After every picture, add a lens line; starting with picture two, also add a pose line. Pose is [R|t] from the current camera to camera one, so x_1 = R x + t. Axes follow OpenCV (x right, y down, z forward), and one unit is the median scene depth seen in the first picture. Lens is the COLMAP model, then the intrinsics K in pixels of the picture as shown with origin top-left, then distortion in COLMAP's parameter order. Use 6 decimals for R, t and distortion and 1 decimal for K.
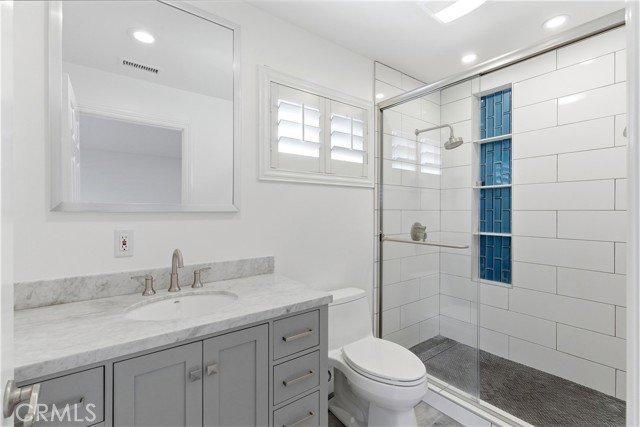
lens RADIAL K [[291.0, 0, 320.2], [0, 291.0, 213.1], [0, 0, 1]] dist [-0.001537, 0.000205]
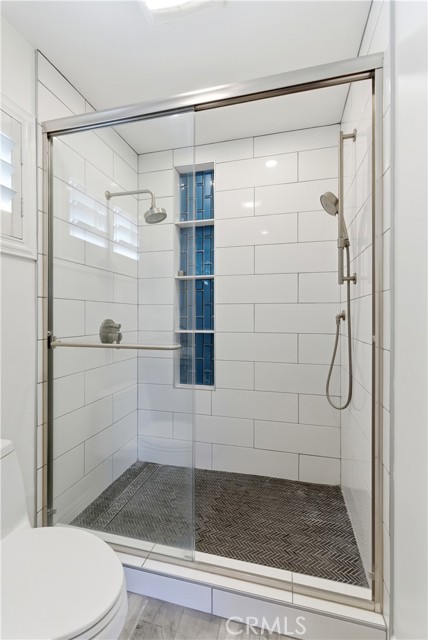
lens RADIAL K [[291.0, 0, 212.8], [0, 291.0, 318.2], [0, 0, 1]] dist [-0.001537, 0.000205]
pose [[0.788166, -0.003768, 0.615452, 0.099021], [0.003821, 0.999992, 0.001229, 0.032812], [-0.615451, 0.001383, 0.788174, 0.290738]]
